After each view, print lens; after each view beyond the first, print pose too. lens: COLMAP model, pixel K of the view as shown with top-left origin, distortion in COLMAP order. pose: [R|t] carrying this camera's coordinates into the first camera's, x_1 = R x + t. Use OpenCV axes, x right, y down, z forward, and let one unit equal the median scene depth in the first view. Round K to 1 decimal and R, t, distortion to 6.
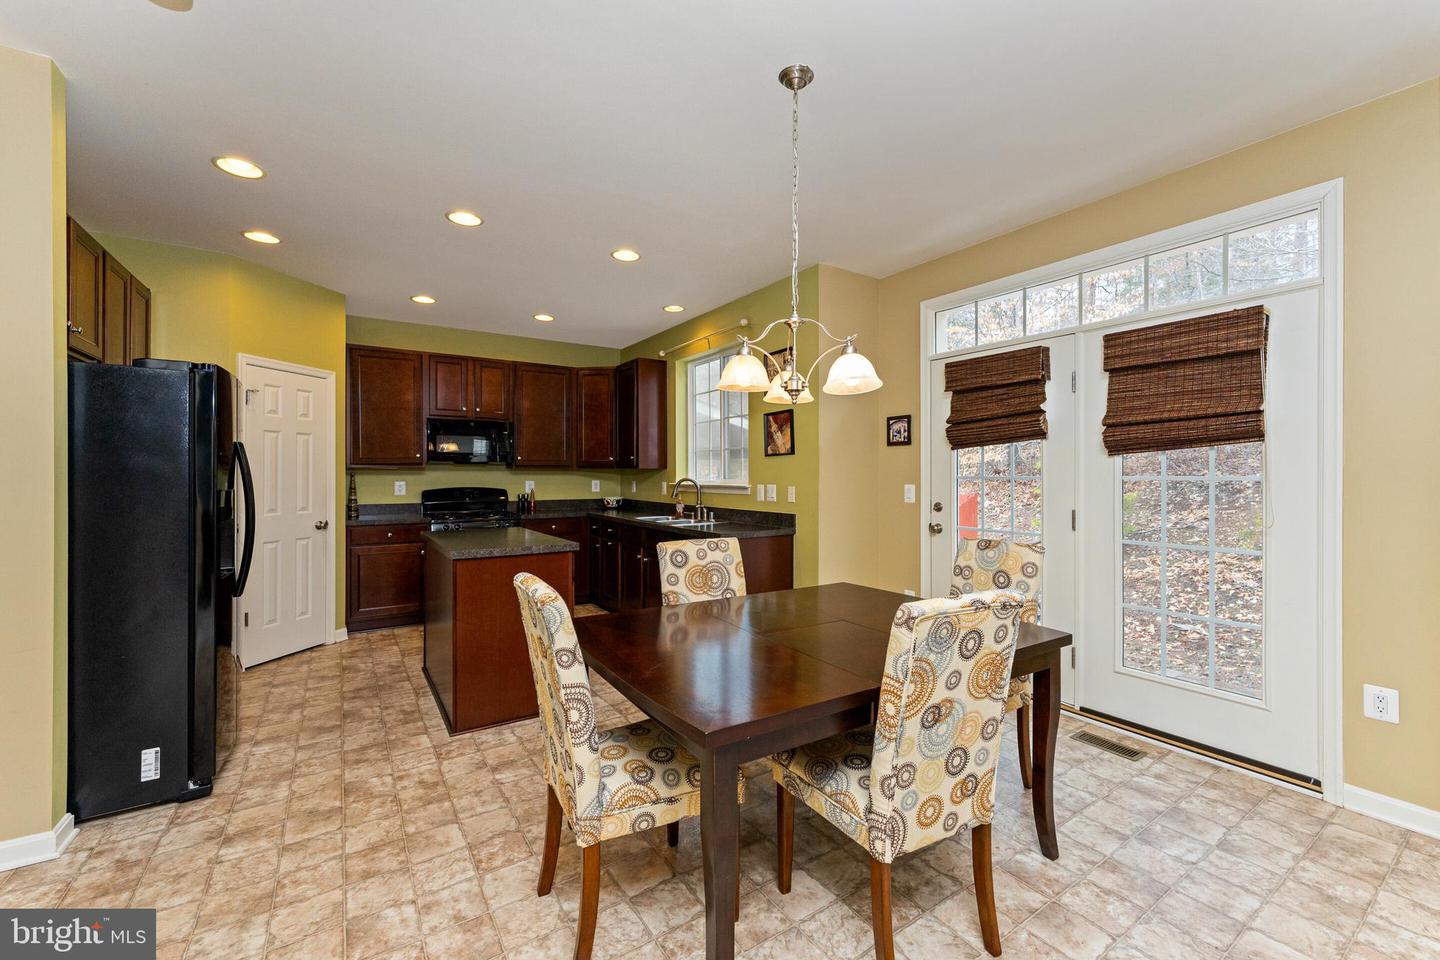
lens RADIAL K [[584.7, 0, 705.5], [0, 584.7, 473.9], [0, 0, 1]] dist [0.006873, -0.000416]
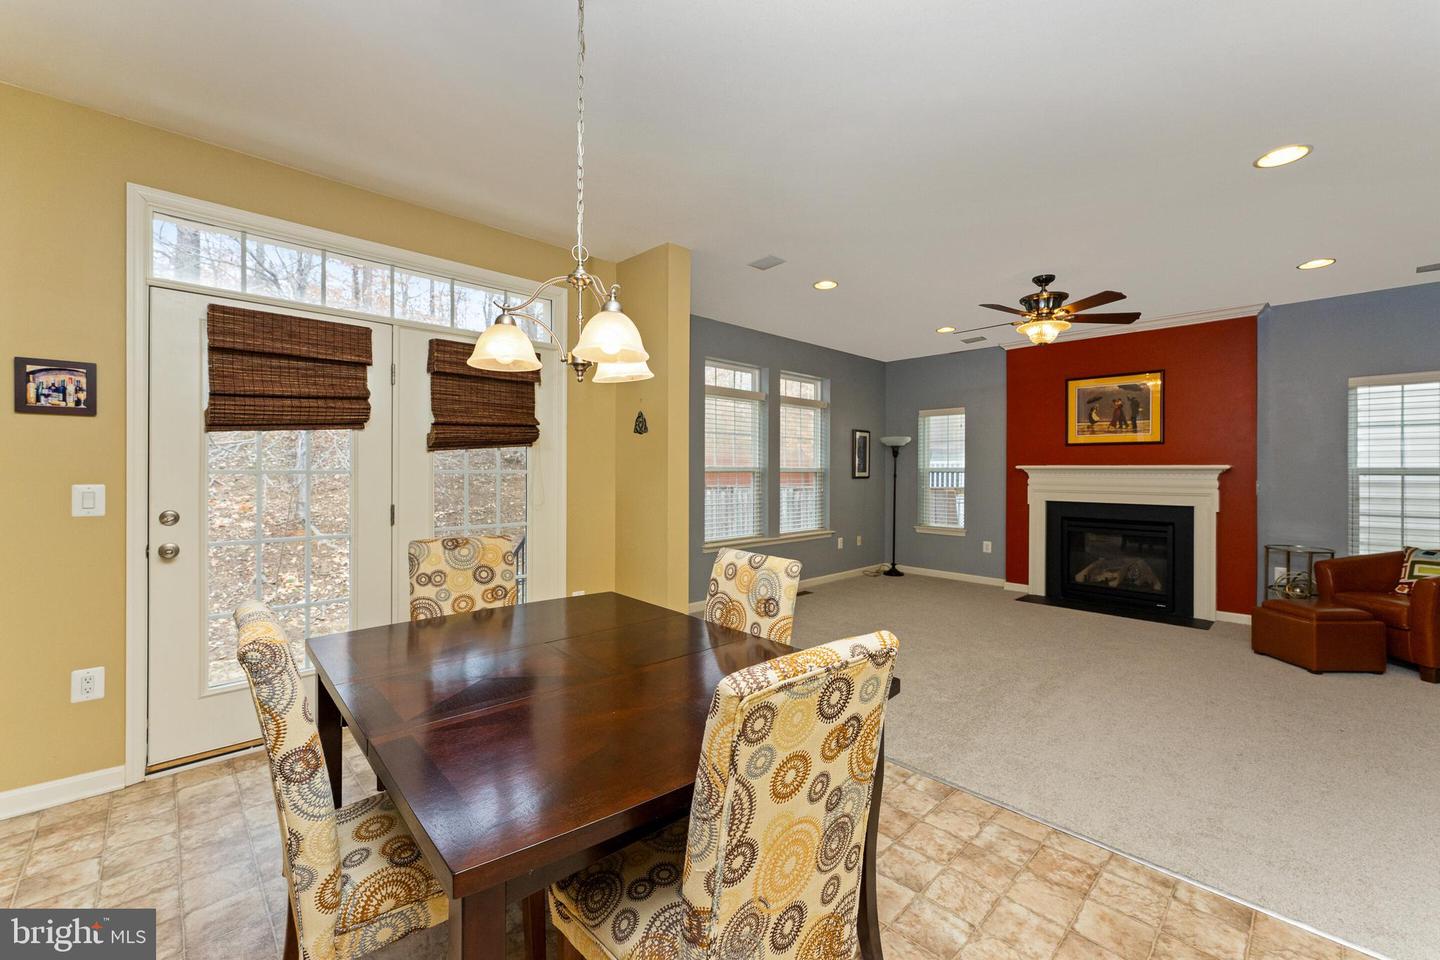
lens RADIAL K [[584.7, 0, 710.5], [0, 584.7, 482.0], [0, 0, 1]] dist [0.006873, -0.000416]
pose [[-0.180518, -0.022227, 0.983320, -0.375739], [-0.007038, 0.999748, 0.021307, -0.000396], [-0.983546, -0.003074, -0.180629, 0.556574]]
